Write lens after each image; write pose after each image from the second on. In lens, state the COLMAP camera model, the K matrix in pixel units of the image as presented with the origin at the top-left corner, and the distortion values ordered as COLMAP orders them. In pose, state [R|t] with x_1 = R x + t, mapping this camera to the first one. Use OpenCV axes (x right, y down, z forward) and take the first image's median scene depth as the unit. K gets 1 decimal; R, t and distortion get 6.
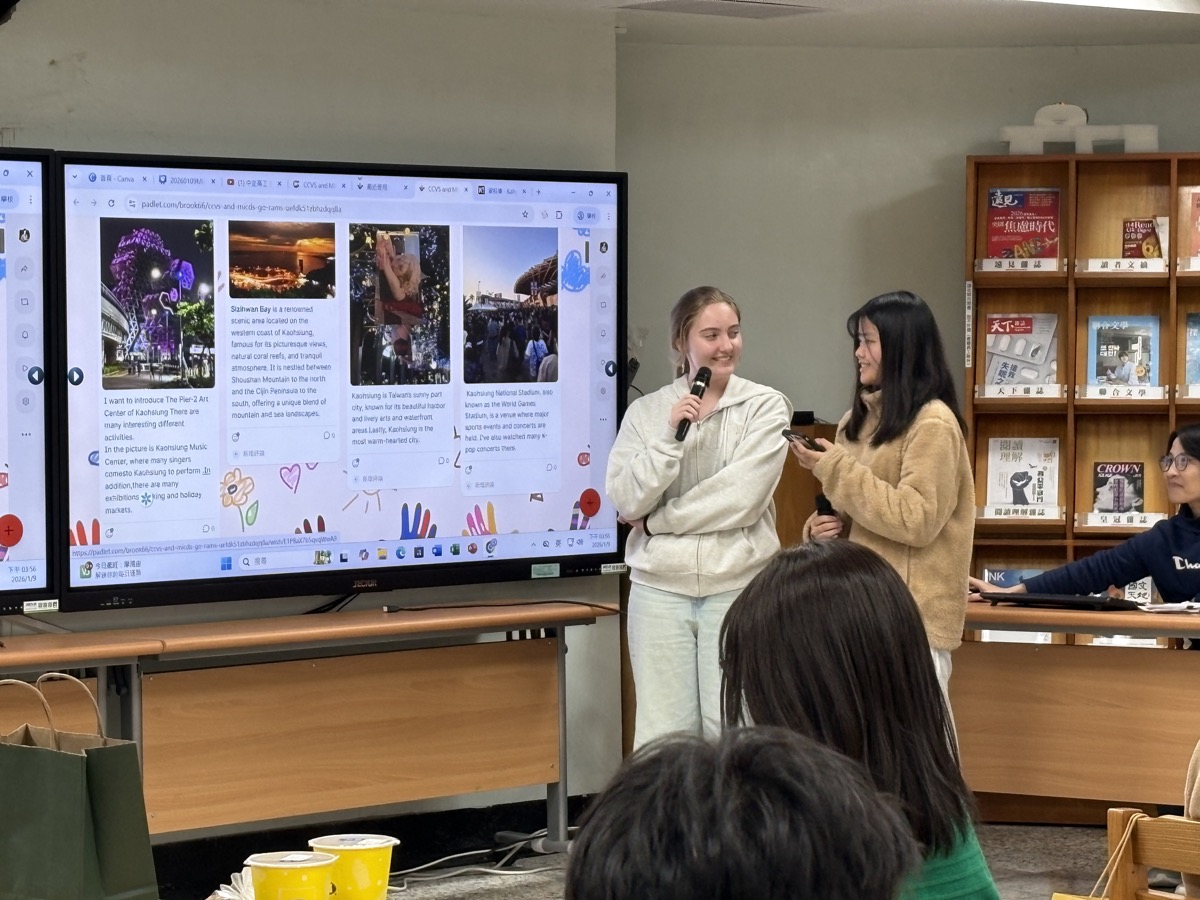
lens RADIAL K [[3586.0, 0, 608.6], [0, 3586.0, 491.2], [0, 0, 1]] dist [0.239758, 0.000000]
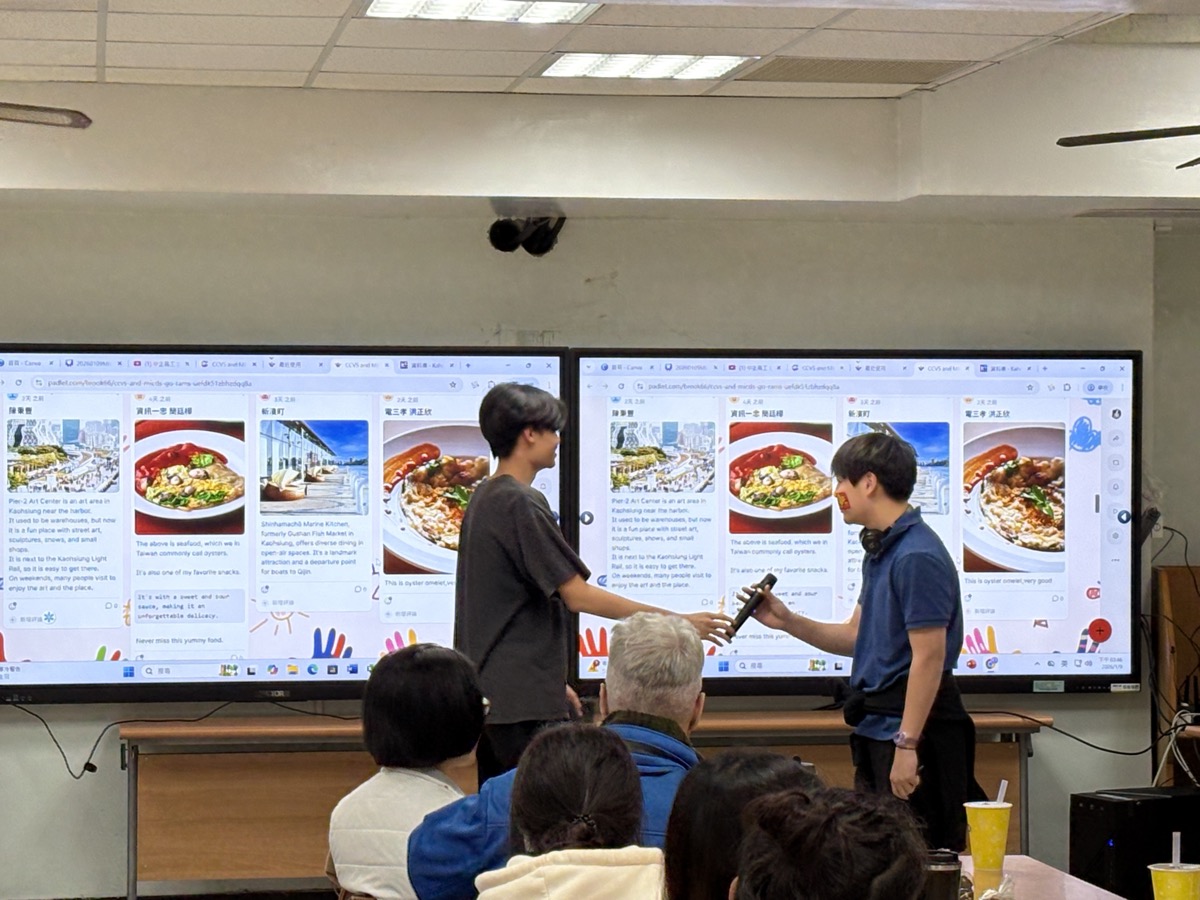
lens RADIAL K [[3289.0, 0, 591.4], [0, 3289.0, 446.9], [0, 0, 1]] dist [0.190982, 0.000000]
pose [[0.835157, 0.012032, -0.549881, 0.482083], [-0.031026, 0.999199, -0.025259, -0.026039], [0.549136, 0.038156, 0.834861, 0.000077]]
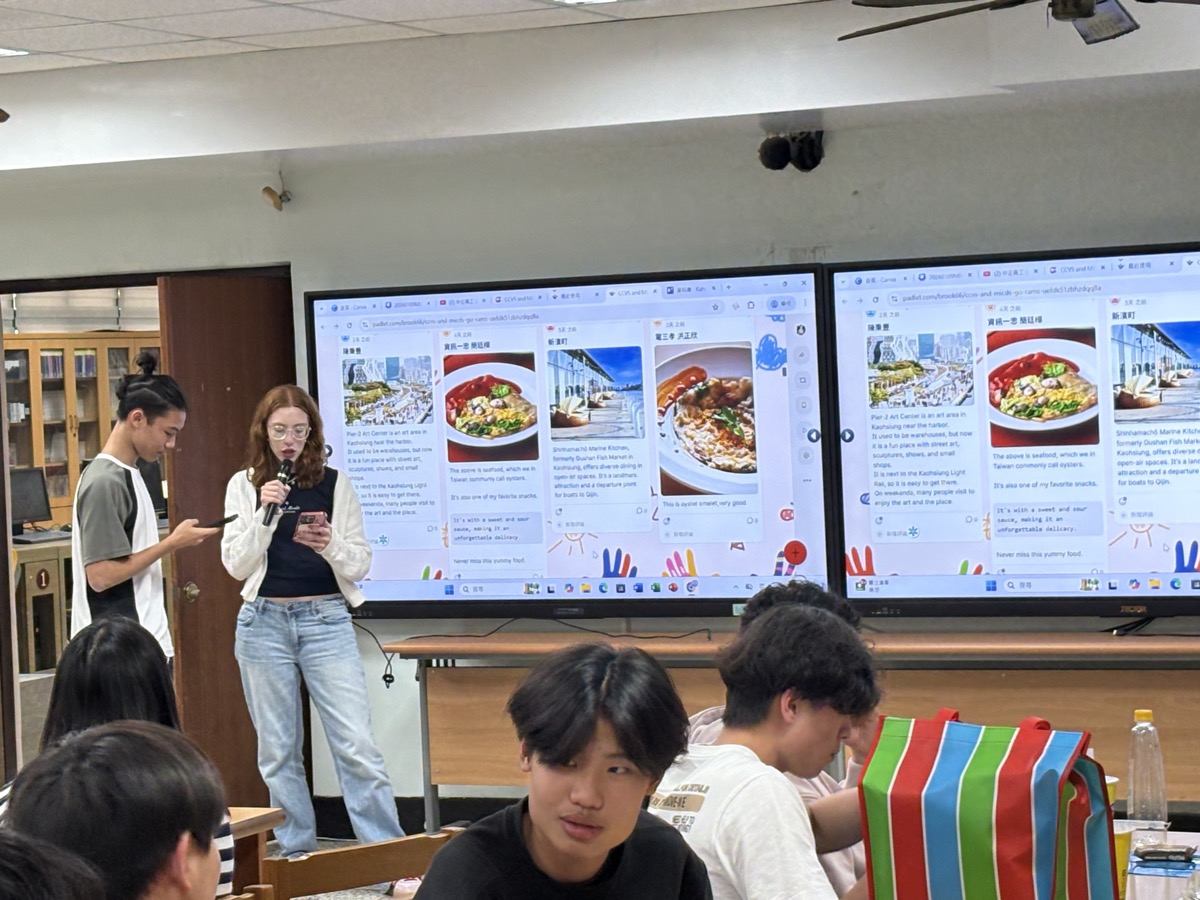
lens RADIAL K [[3542.9, 0, 536.2], [0, 3542.9, 475.3], [0, 0, 1]] dist [0.312668, 0.000000]
pose [[0.354783, 0.022221, -0.934685, 0.944263], [0.001572, 0.999702, 0.024364, -0.046064], [0.934947, -0.010113, 0.354642, 0.418380]]
